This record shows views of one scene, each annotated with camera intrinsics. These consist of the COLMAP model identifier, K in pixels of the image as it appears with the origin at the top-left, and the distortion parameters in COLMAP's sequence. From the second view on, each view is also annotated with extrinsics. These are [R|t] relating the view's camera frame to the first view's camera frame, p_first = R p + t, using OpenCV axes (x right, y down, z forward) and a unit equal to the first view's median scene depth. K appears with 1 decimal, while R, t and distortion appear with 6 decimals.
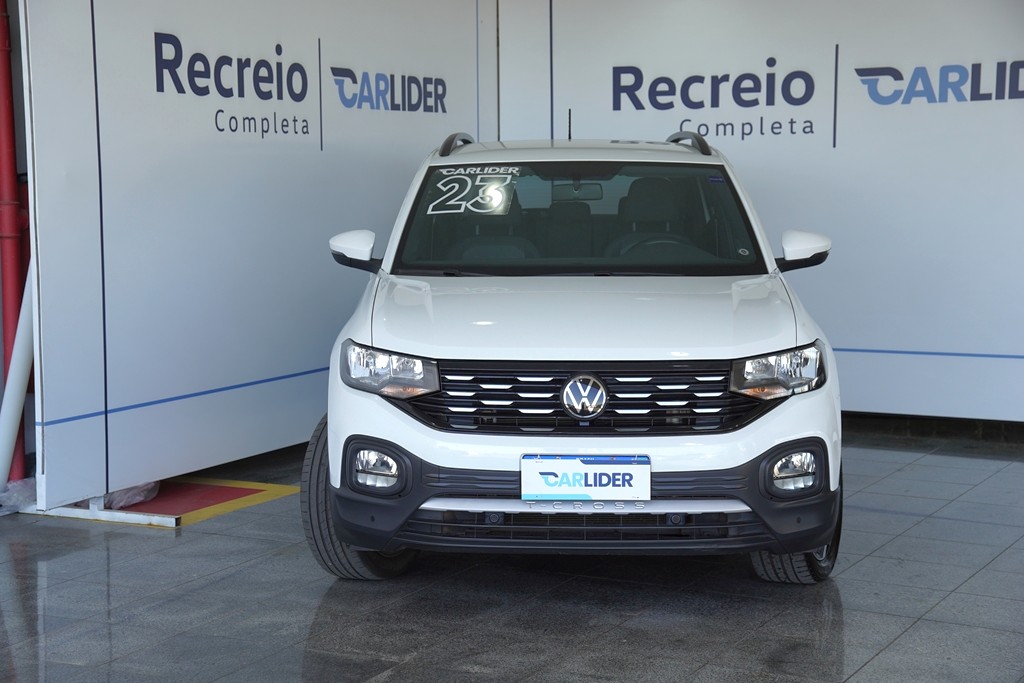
lens RADIAL K [[1735.0, 0, 512.0], [0, 1735.0, 341.5], [0, 0, 1]] dist [0.258904, 0.168219]
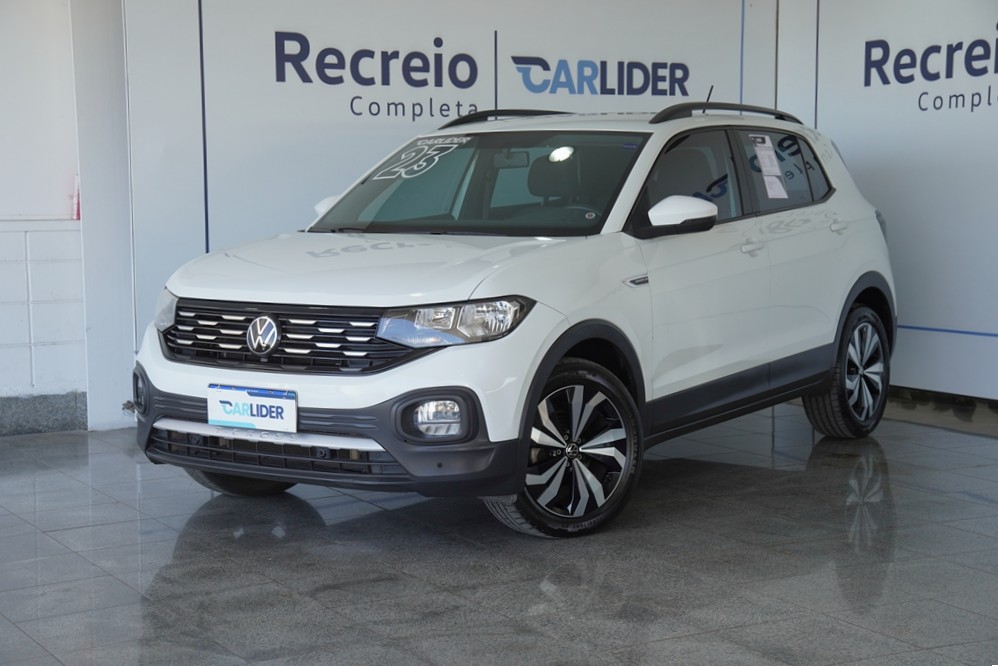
lens RADIAL K [[1621.0, 0, 499.0], [0, 1621.0, 333.0], [0, 0, 1]] dist [0.260793, -0.012880]
pose [[0.844527, 0.046290, -0.533509, 0.709901], [-0.049341, 0.998745, 0.008551, 0.014086], [0.533236, 0.019102, 0.845751, 0.206491]]
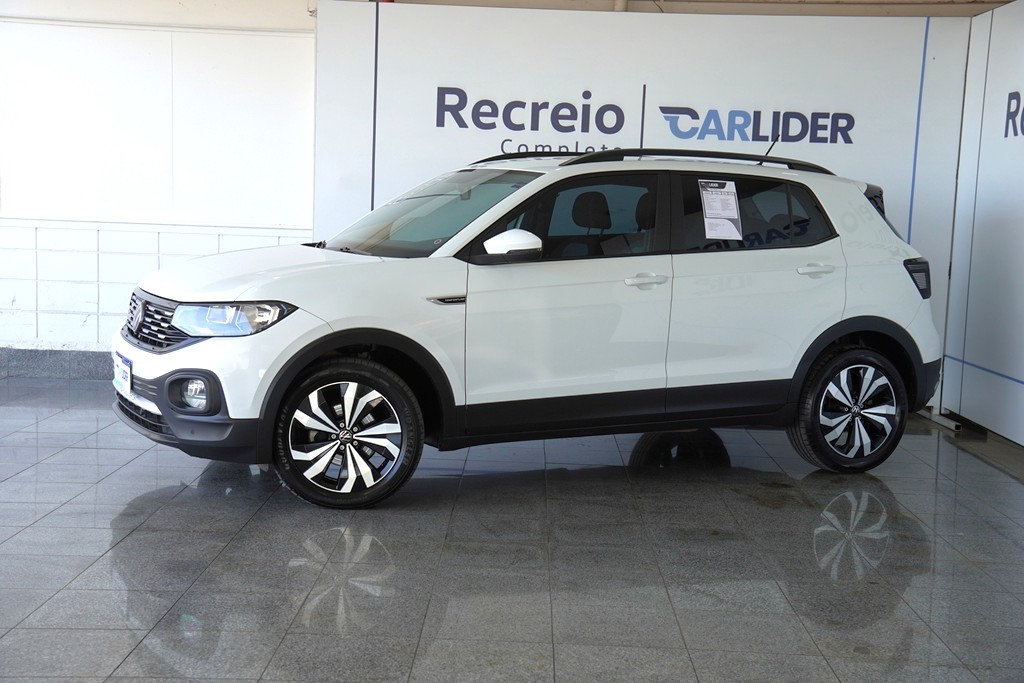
lens RADIAL K [[1306.2, 0, 478.9], [0, 1306.2, 343.9], [0, 0, 1]] dist [0.130159, 0.069355]
pose [[0.471485, 0.116599, -0.874132, 1.093963], [-0.128178, 0.989755, 0.062886, -0.047255], [0.872509, 0.082394, 0.481600, 0.701697]]
